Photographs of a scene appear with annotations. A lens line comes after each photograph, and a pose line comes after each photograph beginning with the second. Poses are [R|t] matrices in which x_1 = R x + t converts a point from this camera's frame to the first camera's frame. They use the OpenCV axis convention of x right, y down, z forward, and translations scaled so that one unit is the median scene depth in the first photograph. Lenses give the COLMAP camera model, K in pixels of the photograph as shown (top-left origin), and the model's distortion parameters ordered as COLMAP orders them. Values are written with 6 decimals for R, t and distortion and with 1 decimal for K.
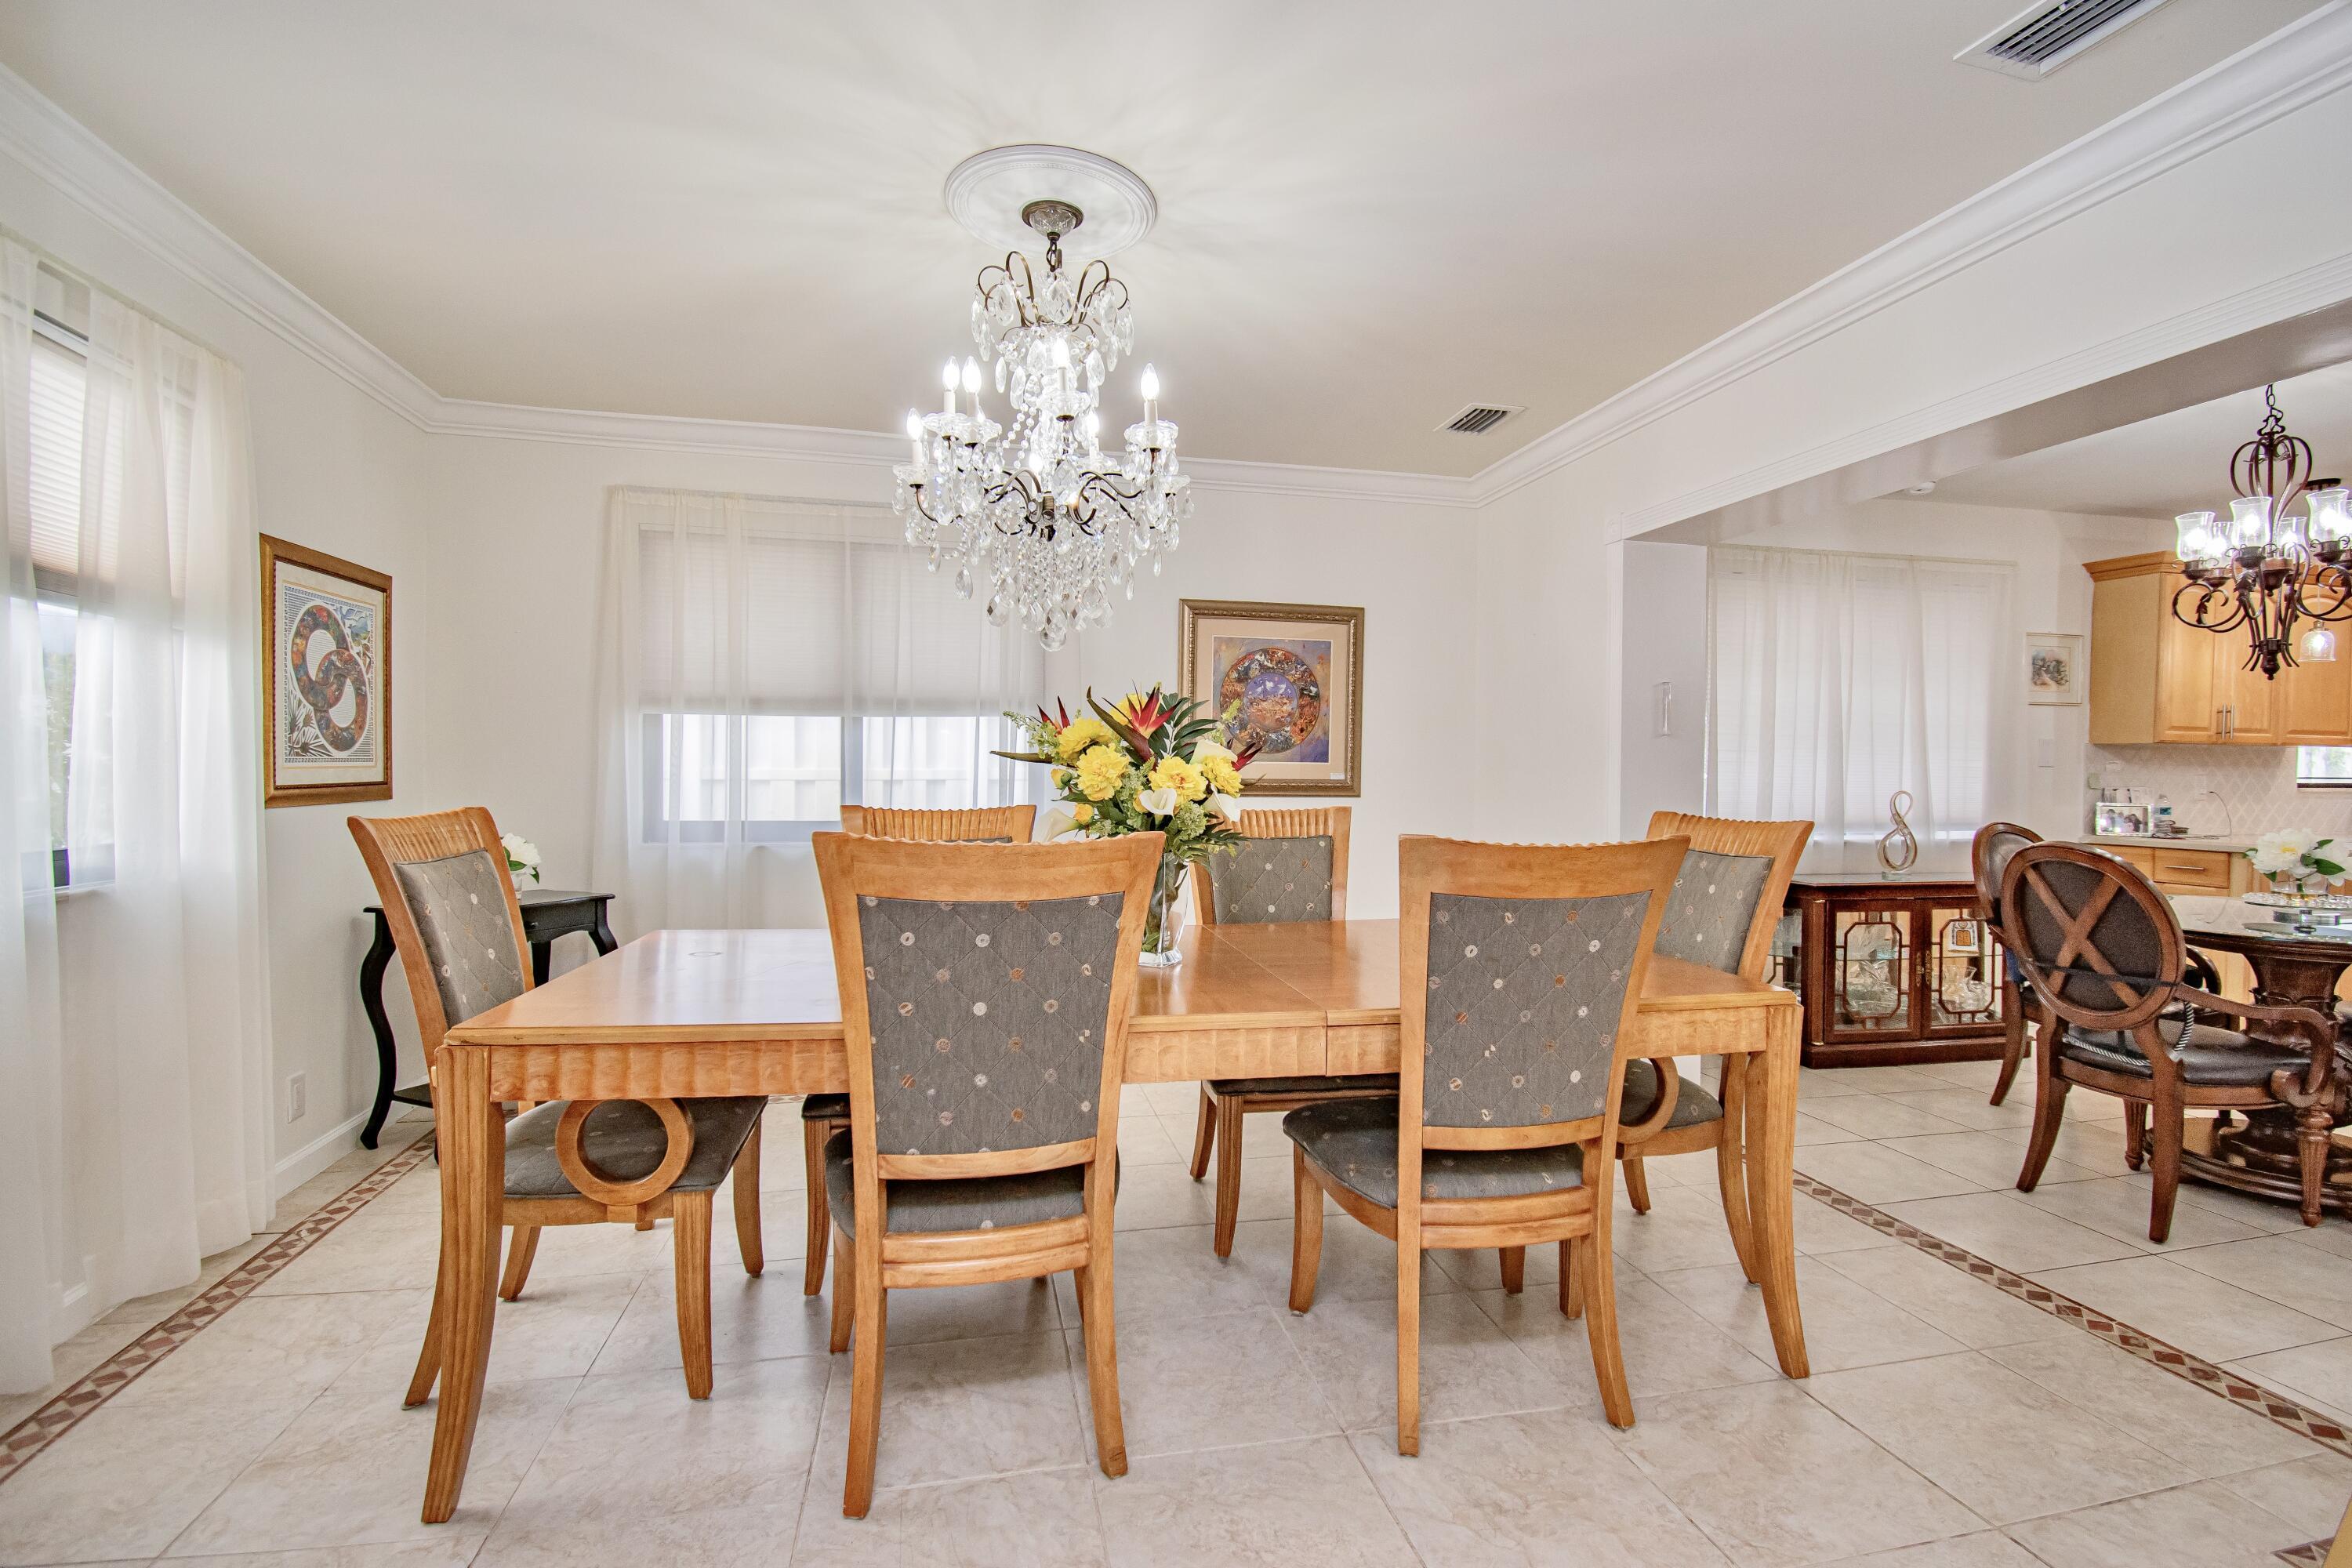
lens RADIAL K [[1082.8, 0, 1187.7], [0, 1082.8, 794.1], [0, 0, 1]] dist [0.023981, -0.022770]
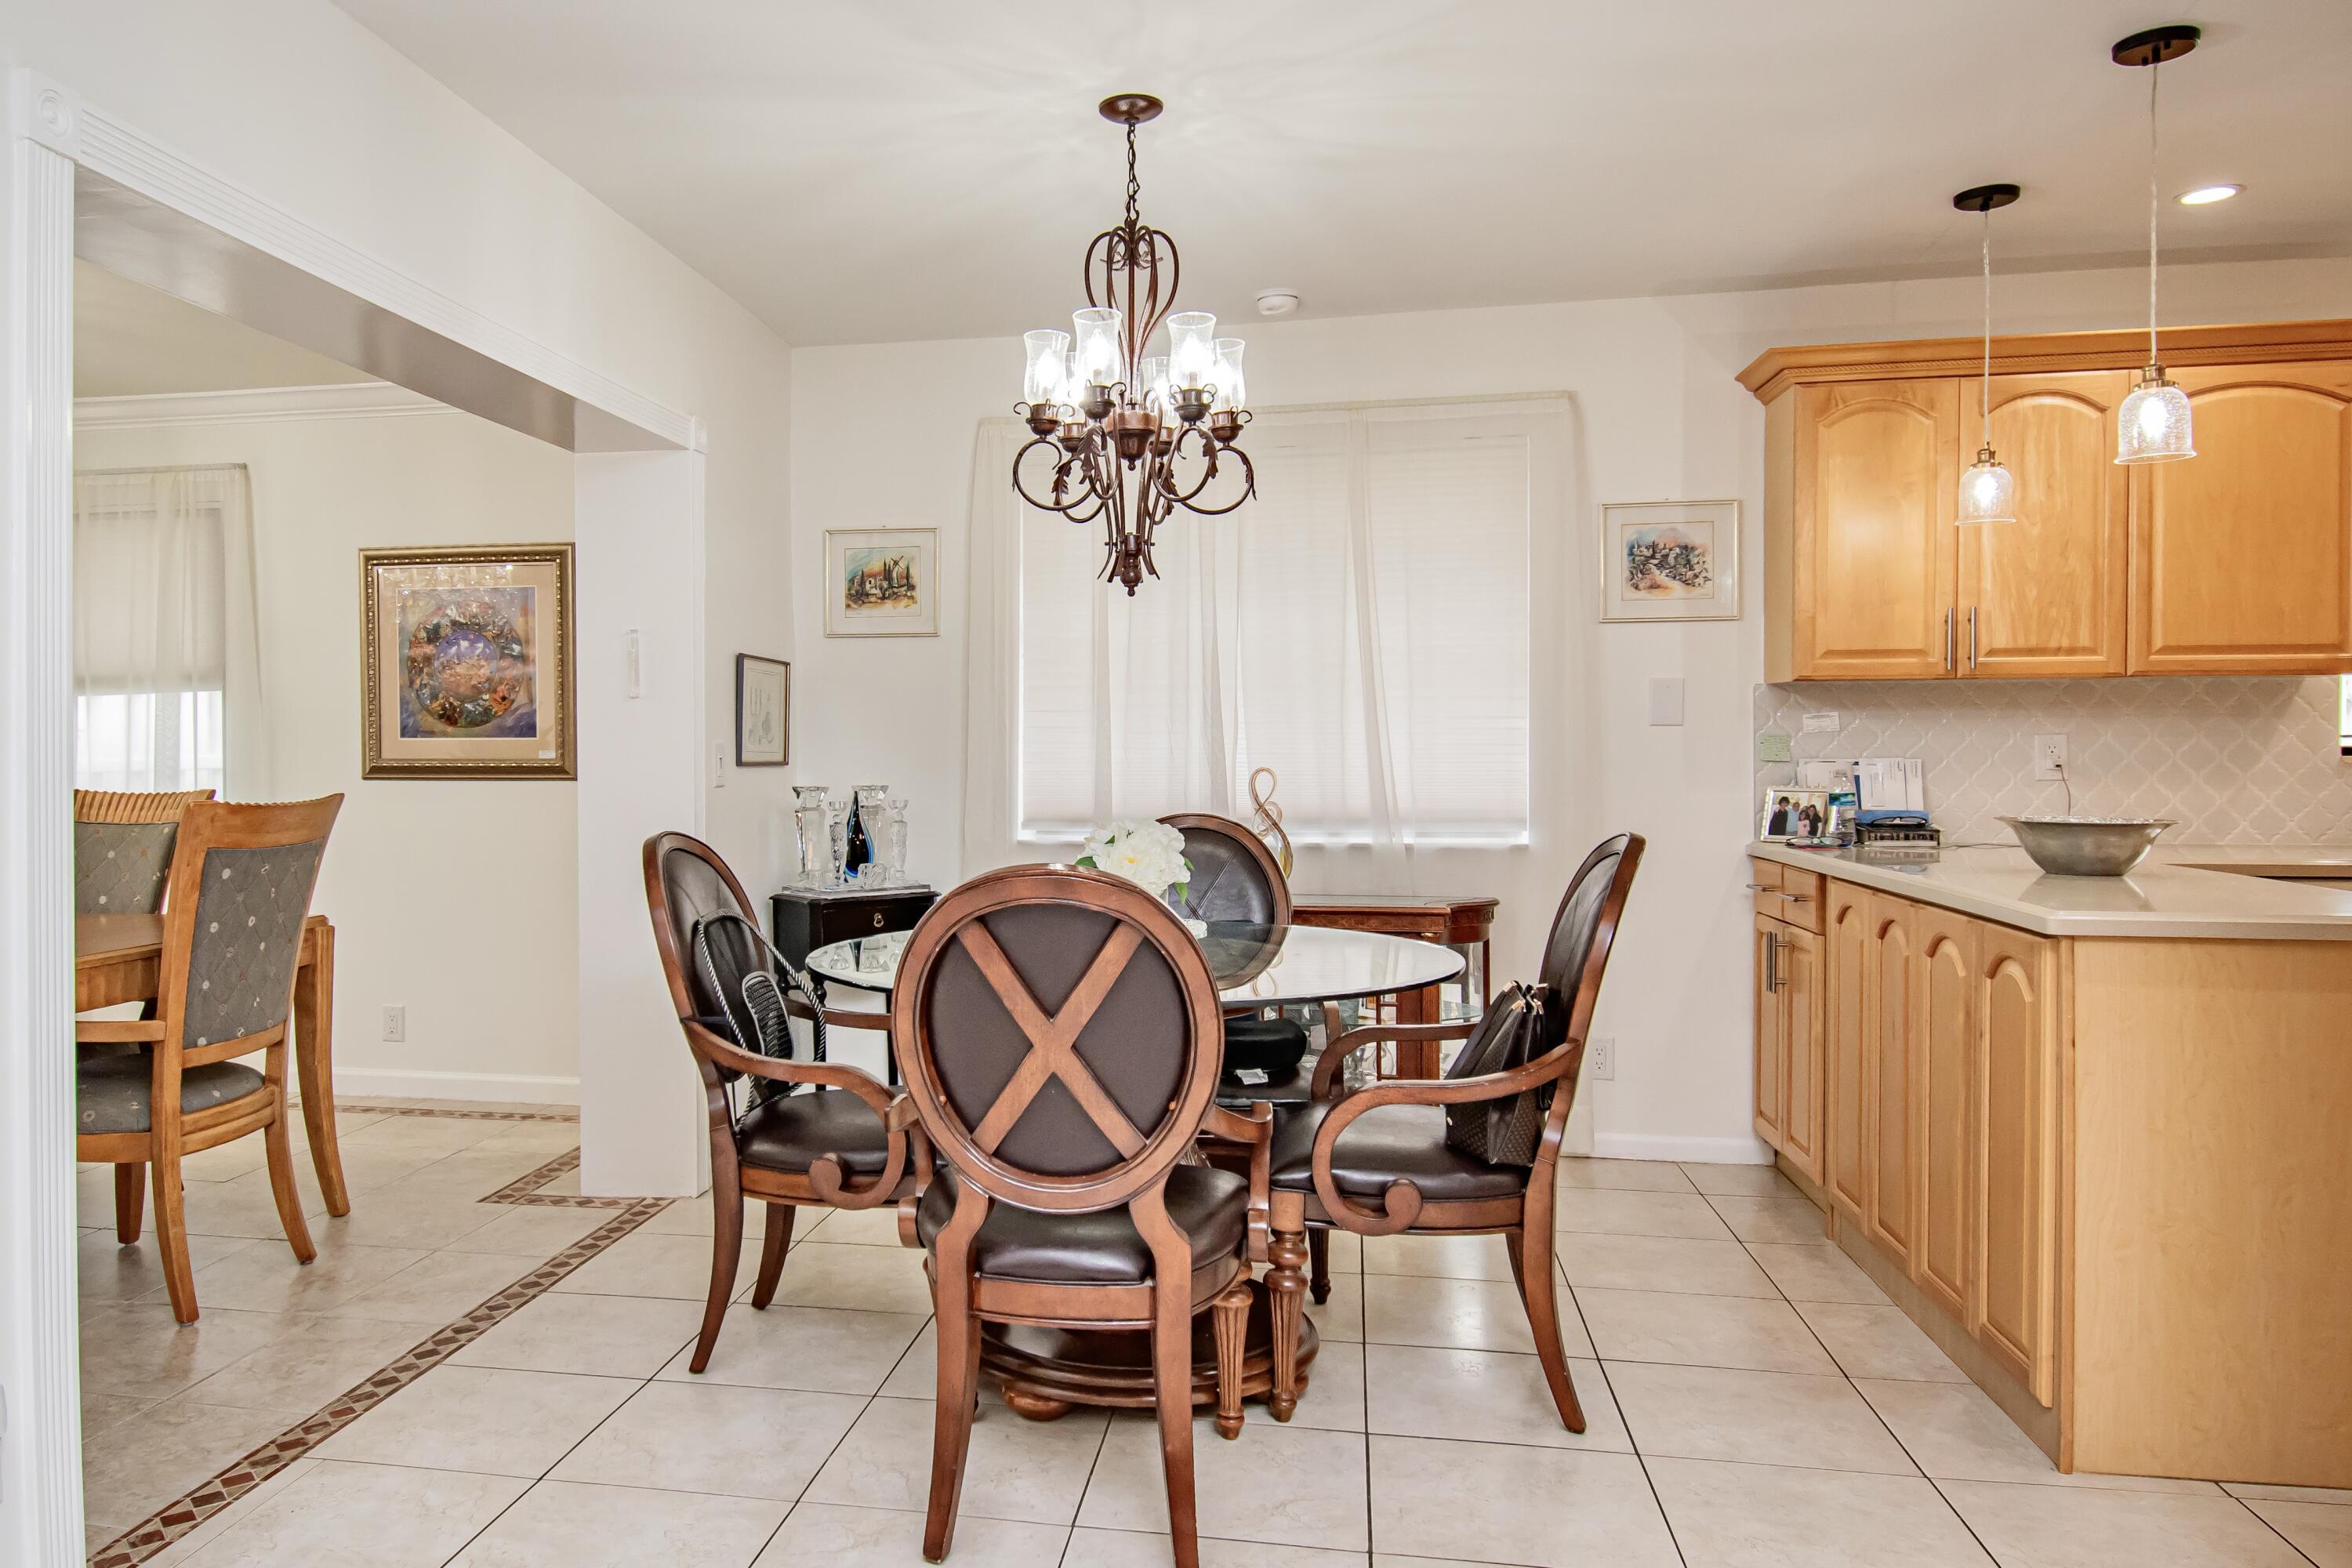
lens RADIAL K [[1647.4, 0, 993.8], [0, 1647.4, 769.4], [0, 0, 1]] dist [0.016227, 0.001538]
pose [[0.909000, -0.007642, -0.416725, 1.352719], [0.003588, 0.999938, -0.010511, 0.011739], [0.416780, 0.008059, 0.908972, 0.042371]]
